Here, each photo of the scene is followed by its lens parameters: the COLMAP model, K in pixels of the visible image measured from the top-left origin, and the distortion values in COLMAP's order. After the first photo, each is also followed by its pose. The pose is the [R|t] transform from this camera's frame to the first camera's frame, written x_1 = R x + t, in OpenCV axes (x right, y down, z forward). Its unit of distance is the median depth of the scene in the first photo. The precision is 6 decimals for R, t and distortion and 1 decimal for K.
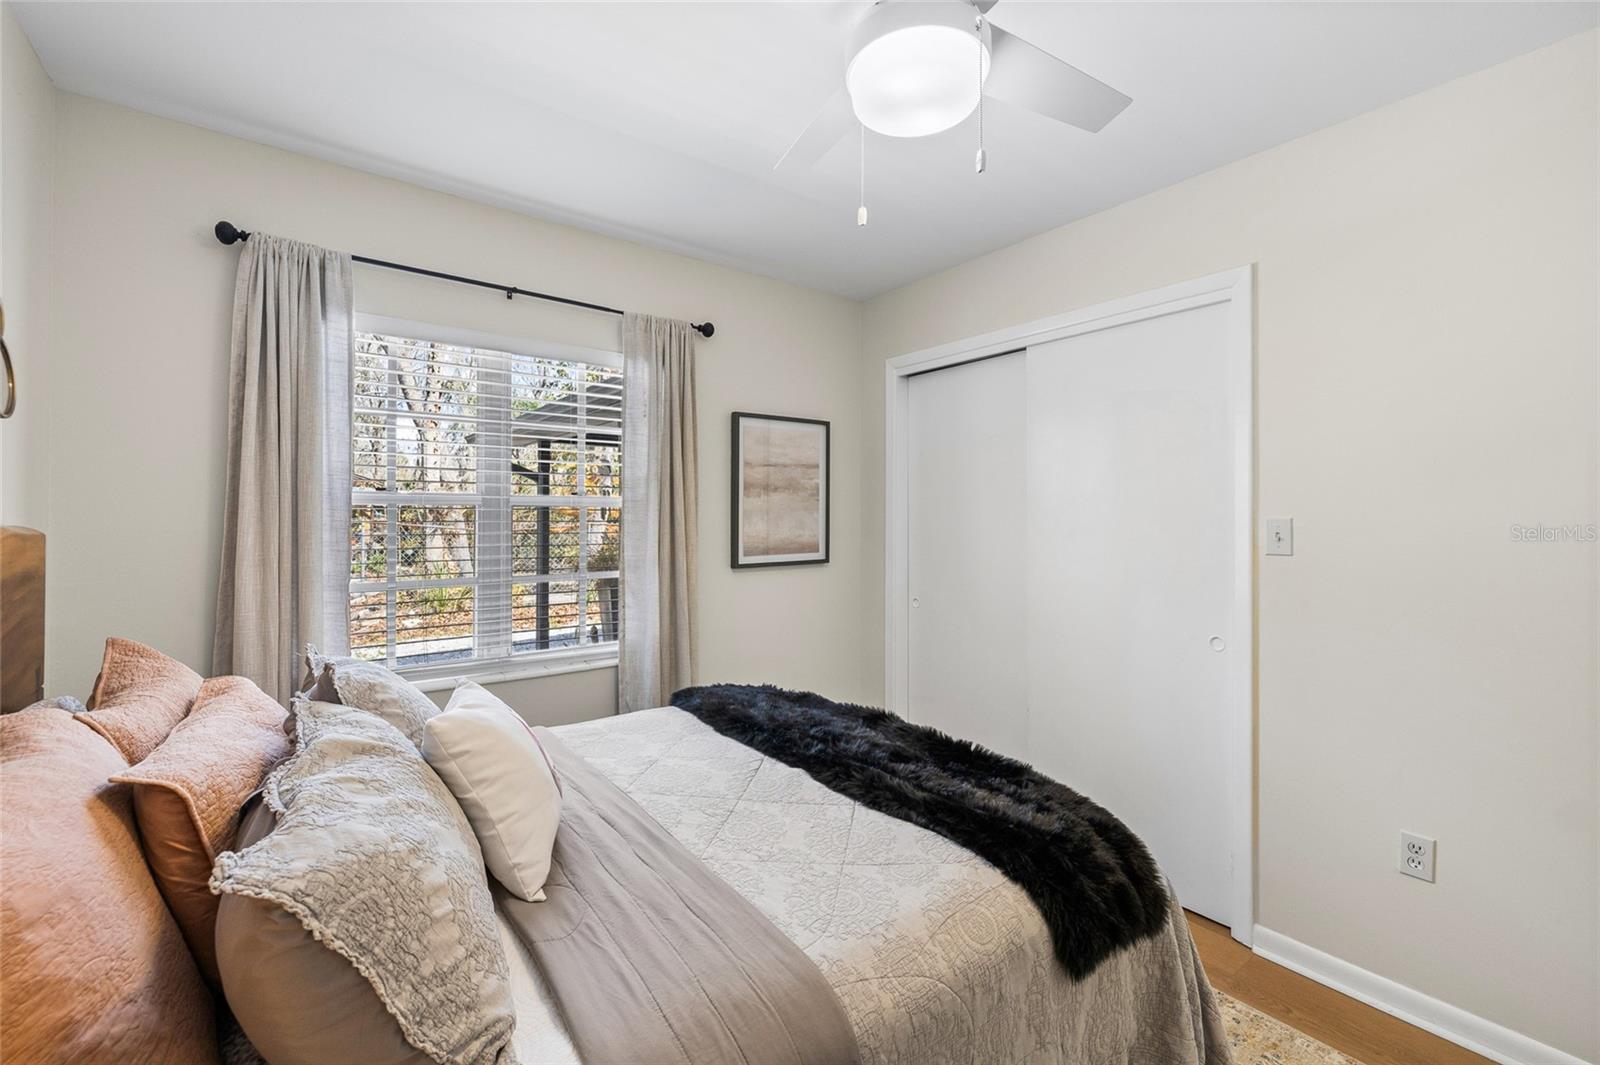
lens RADIAL K [[680.4, 0, 804.8], [0, 680.4, 517.1], [0, 0, 1]] dist [-0.001525, -0.000455]
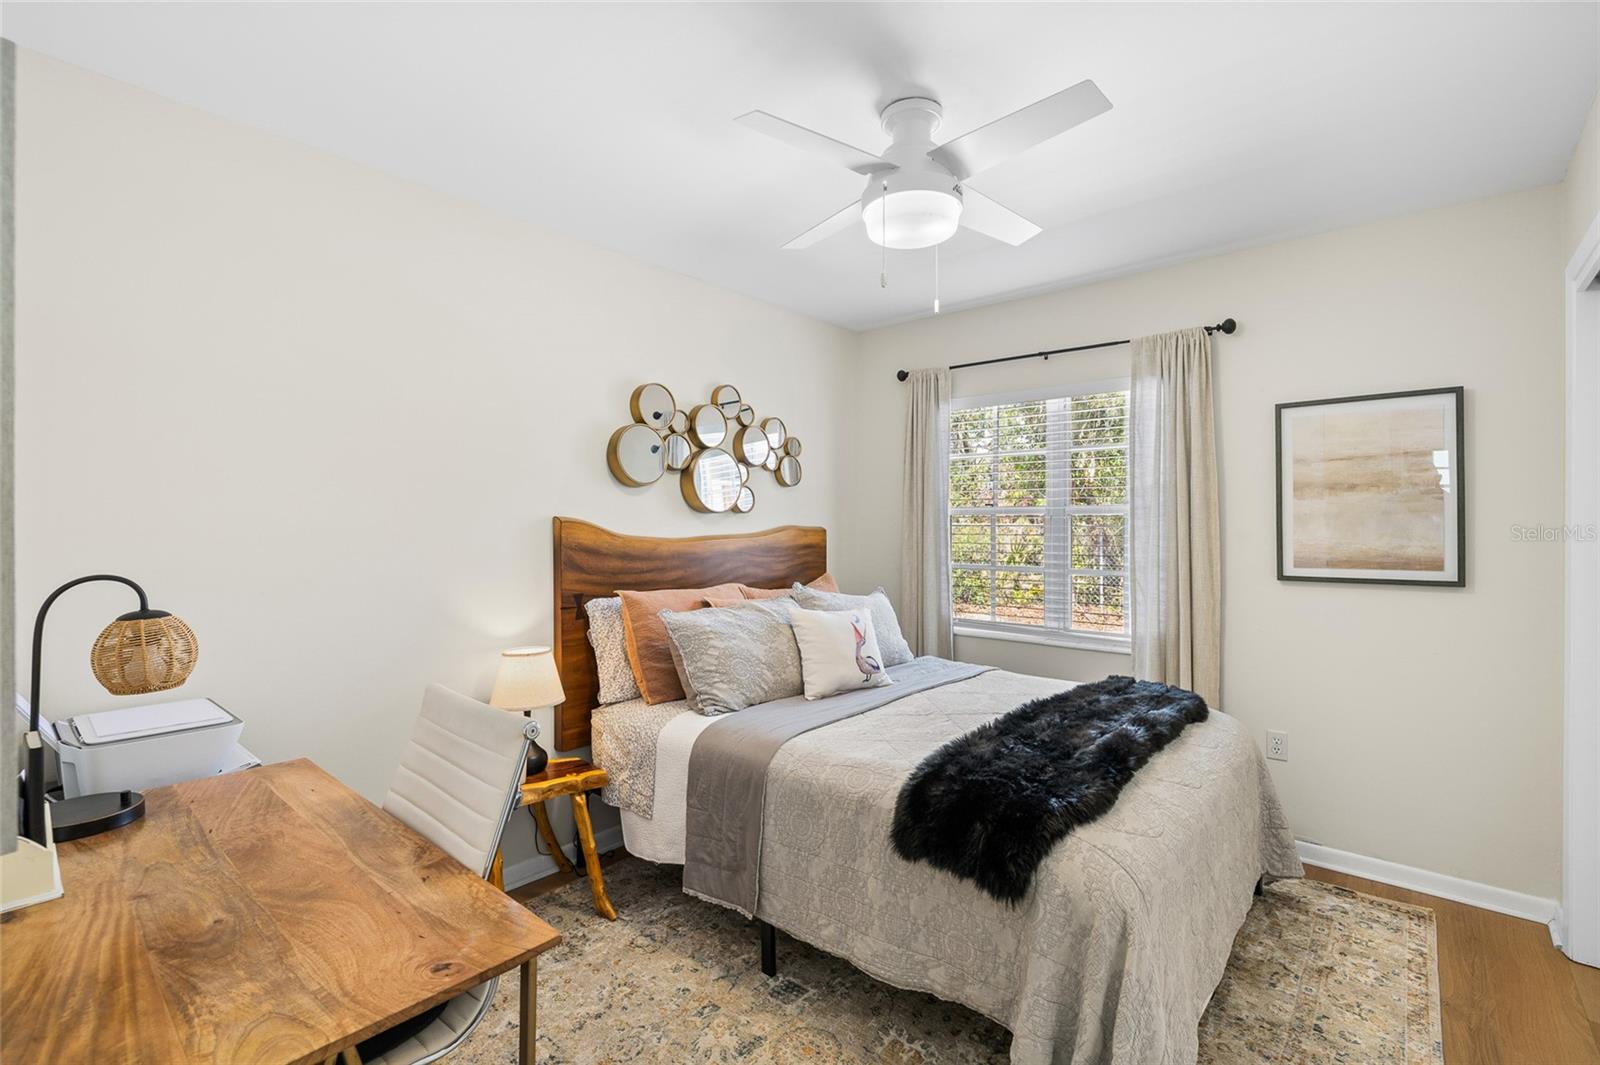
lens RADIAL K [[723.4, 0, 800.6], [0, 723.4, 525.8], [0, 0, 1]] dist [-0.003192, 0.000447]
pose [[0.185922, -0.000298, -0.982564, 0.701974], [-0.002668, 0.999996, -0.000808, 0.006884], [0.982561, 0.002771, 0.185921, 0.208624]]
